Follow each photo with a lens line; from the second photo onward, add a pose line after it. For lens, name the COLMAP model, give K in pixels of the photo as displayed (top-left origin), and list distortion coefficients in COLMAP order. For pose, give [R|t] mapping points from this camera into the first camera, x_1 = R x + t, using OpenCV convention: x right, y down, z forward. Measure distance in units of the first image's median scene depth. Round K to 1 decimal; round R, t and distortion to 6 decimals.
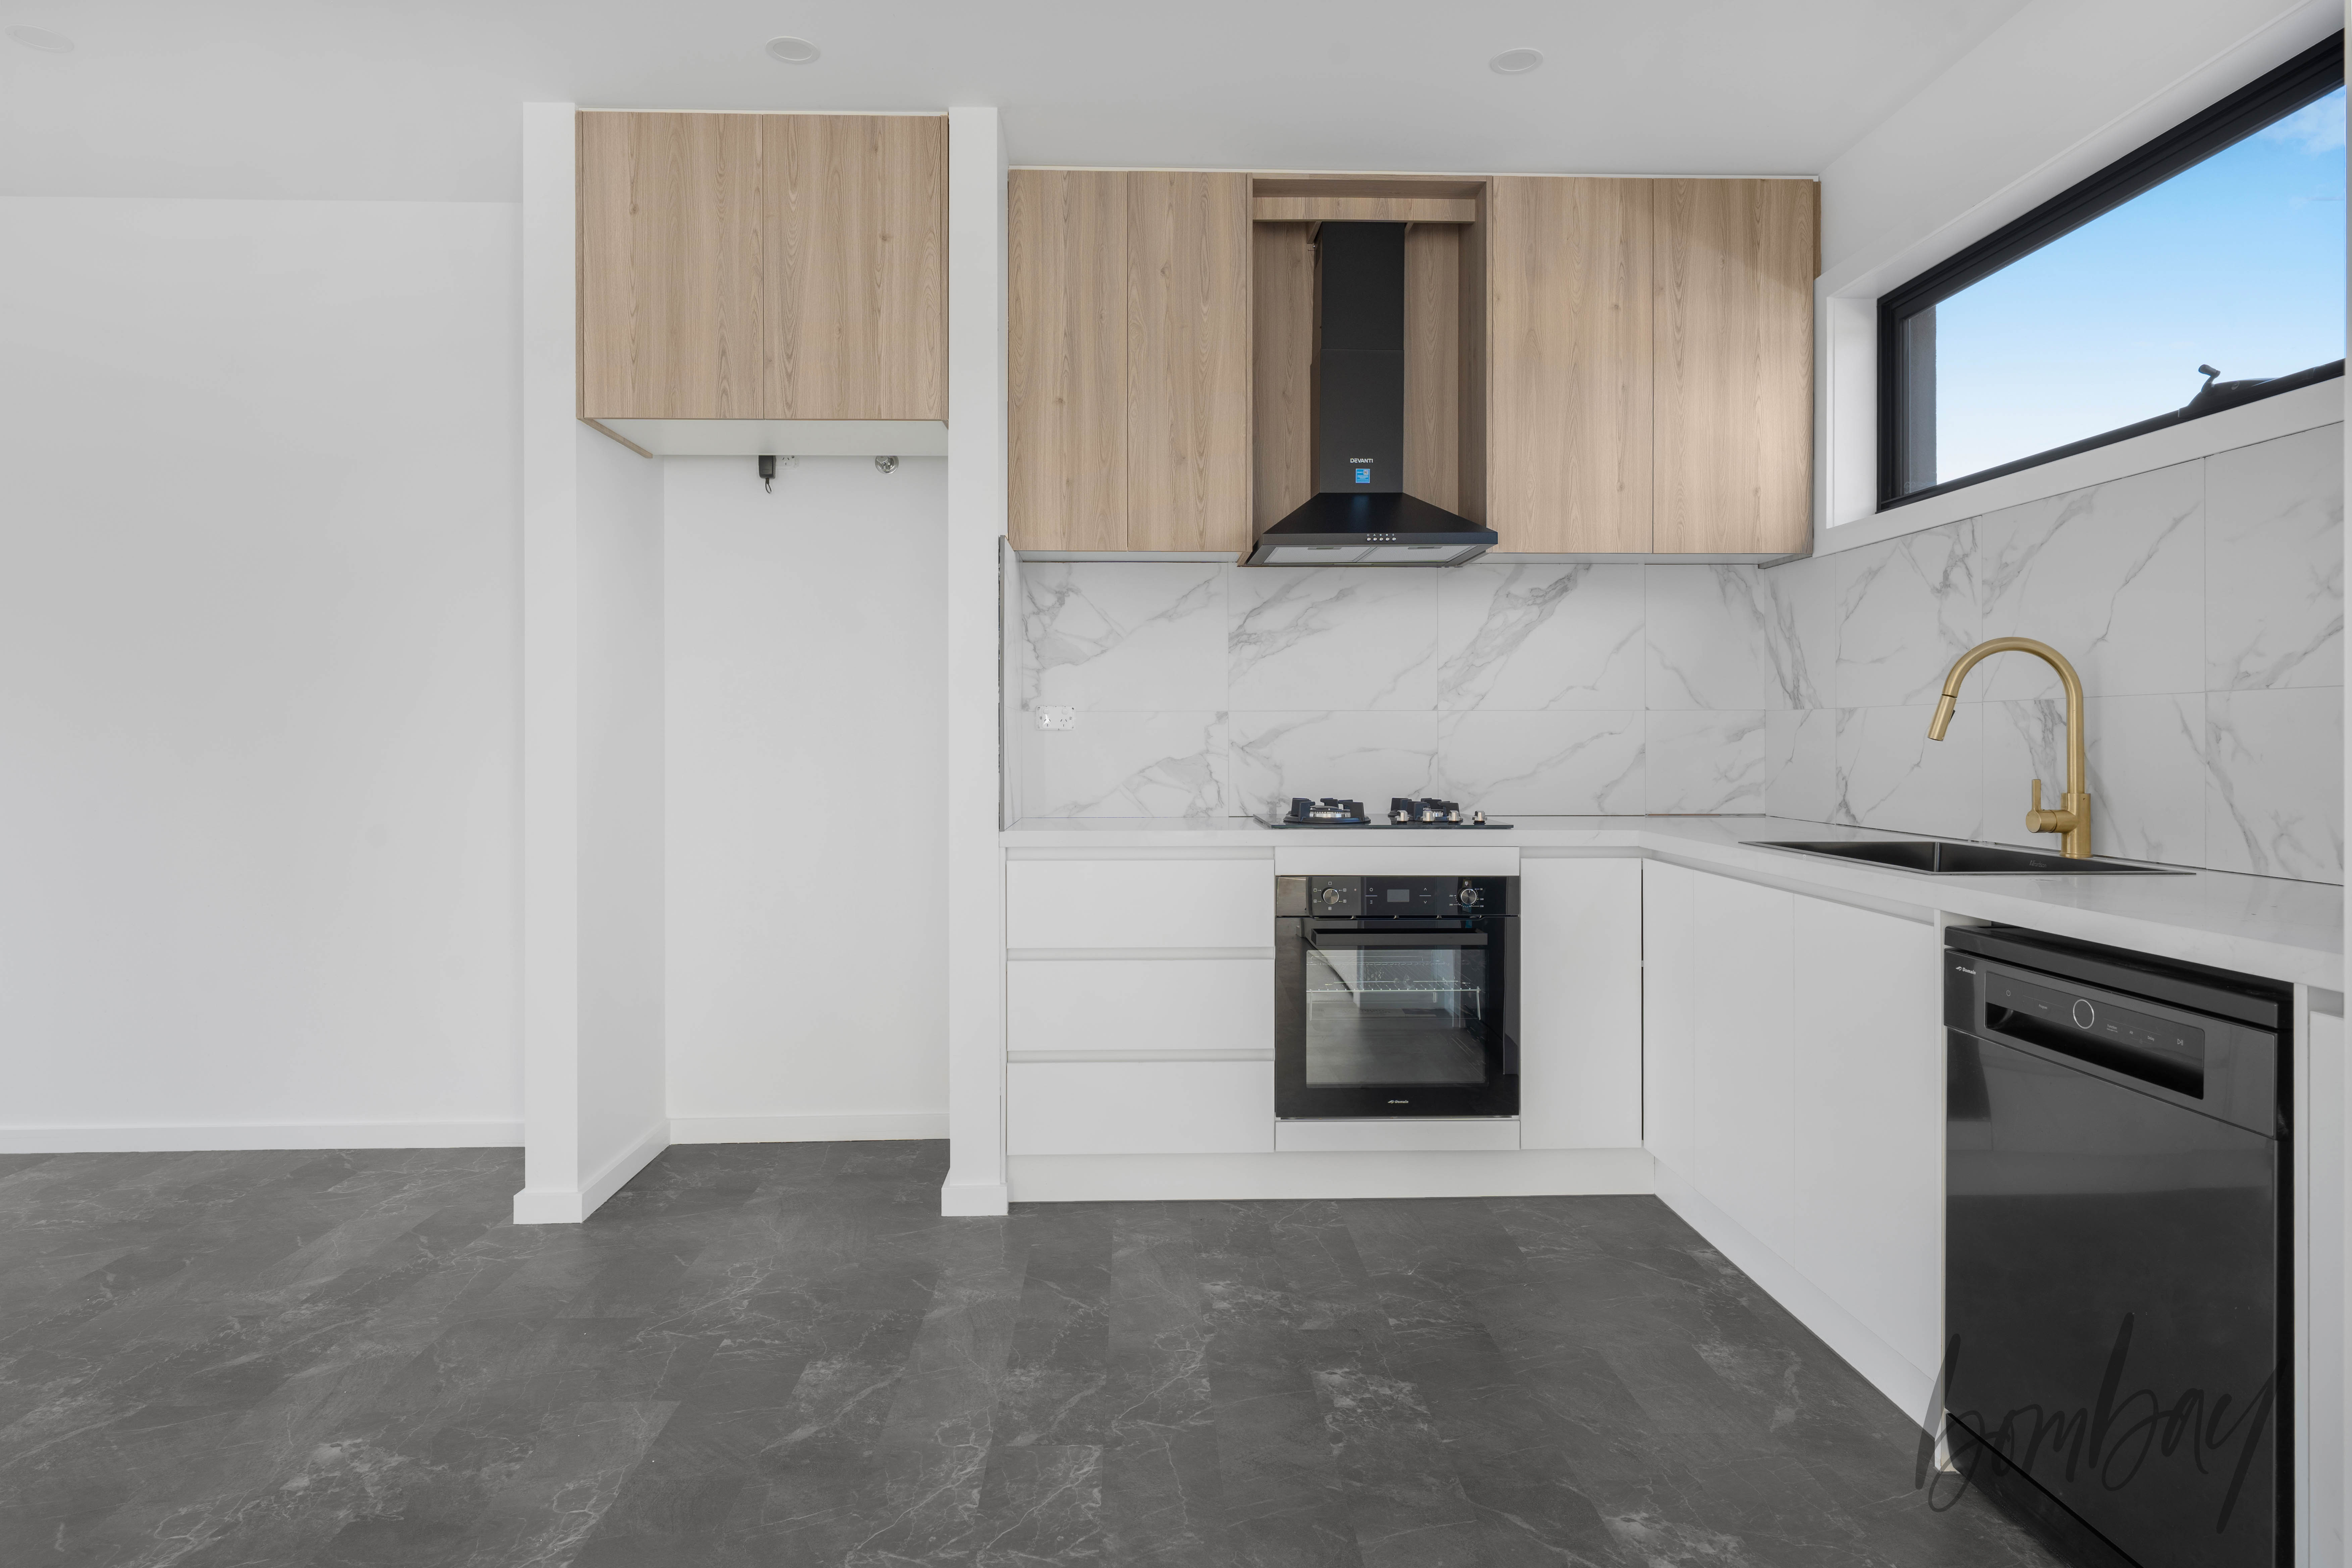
lens RADIAL K [[1394.2, 0, 1176.0], [0, 1394.2, 784.0], [0, 0, 1]] dist [0.001801, -0.000087]
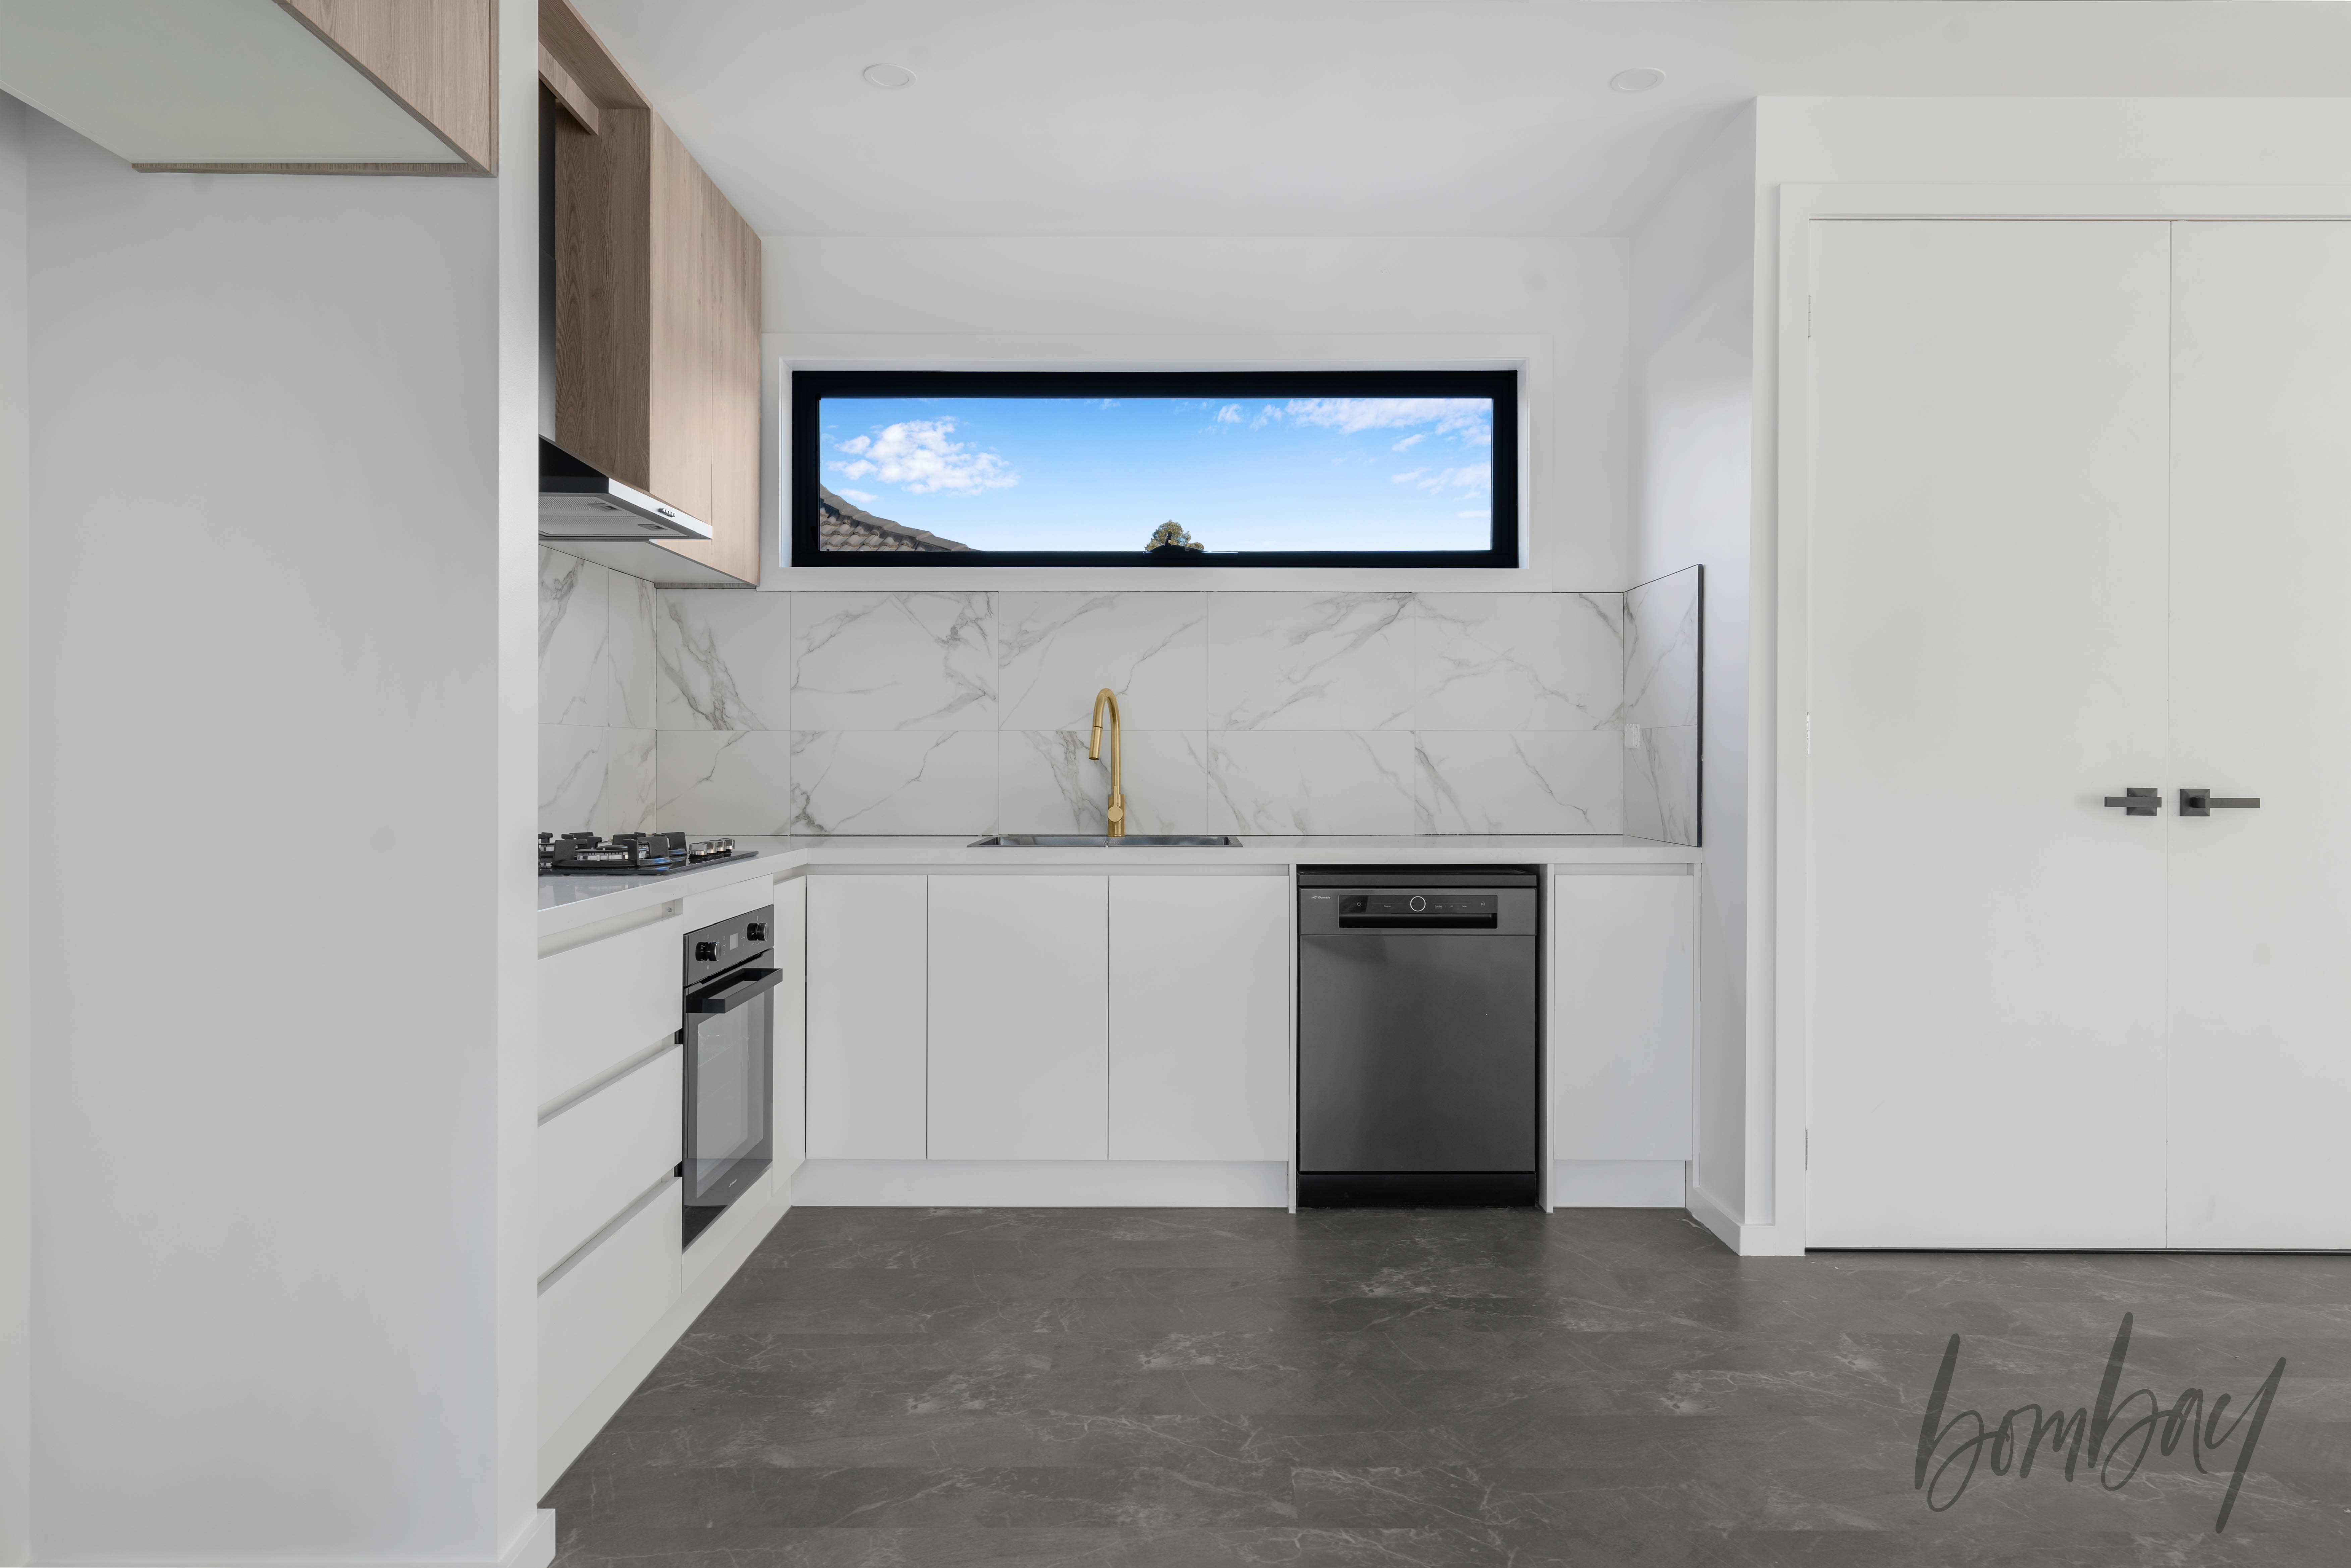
lens RADIAL K [[1476.8, 0, 1178.3], [0, 1476.8, 816.5], [0, 0, 1]] dist [0.004932, 0.000728]
pose [[0.007091, -0.038142, 0.999247, -0.898741], [0.032875, 0.998741, 0.037890, -0.026340], [-0.999434, 0.032582, 0.008336, 0.872434]]
